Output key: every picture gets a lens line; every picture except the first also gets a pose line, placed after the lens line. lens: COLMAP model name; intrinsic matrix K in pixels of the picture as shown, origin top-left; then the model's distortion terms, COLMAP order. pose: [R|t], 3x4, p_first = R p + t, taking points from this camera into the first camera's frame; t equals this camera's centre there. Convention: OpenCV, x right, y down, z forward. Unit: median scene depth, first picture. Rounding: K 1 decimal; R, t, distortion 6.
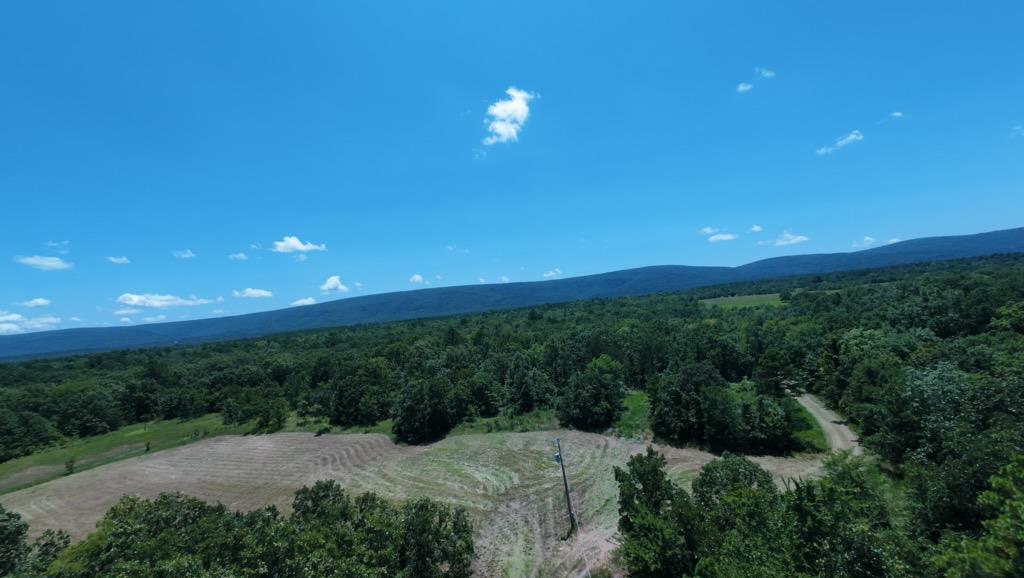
lens RADIAL K [[408.2, 0, 512.0], [0, 408.2, 289.0], [0, 0, 1]] dist [0.002656, 0.000428]
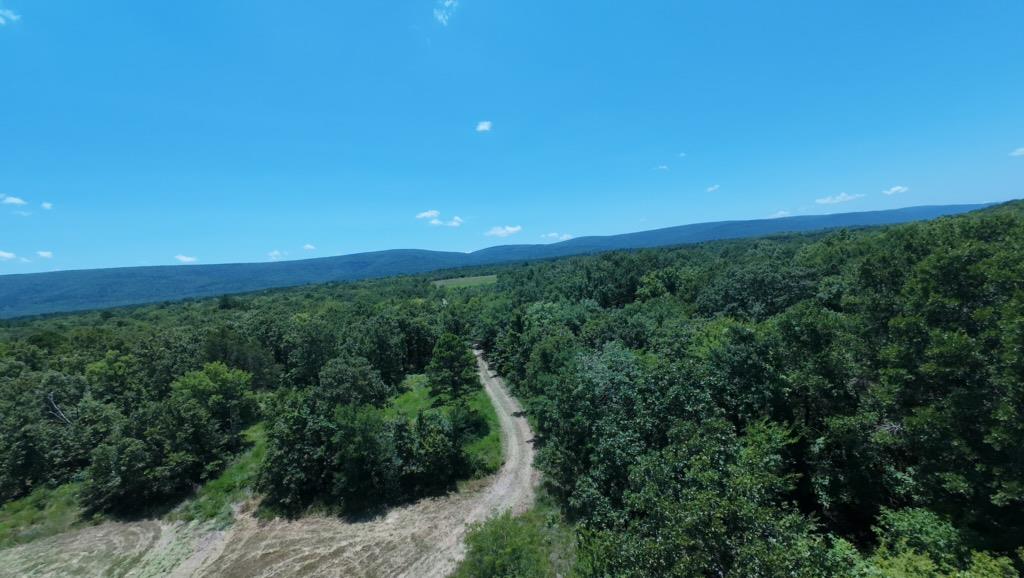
lens RADIAL K [[408.2, 0, 512.0], [0, 408.2, 289.0], [0, 0, 1]] dist [0.002656, 0.000428]
pose [[0.820676, -0.022351, 0.570956, 0.291913], [-0.001531, 0.999145, 0.041314, 0.032062], [-0.571391, -0.034780, 0.819941, 0.305737]]
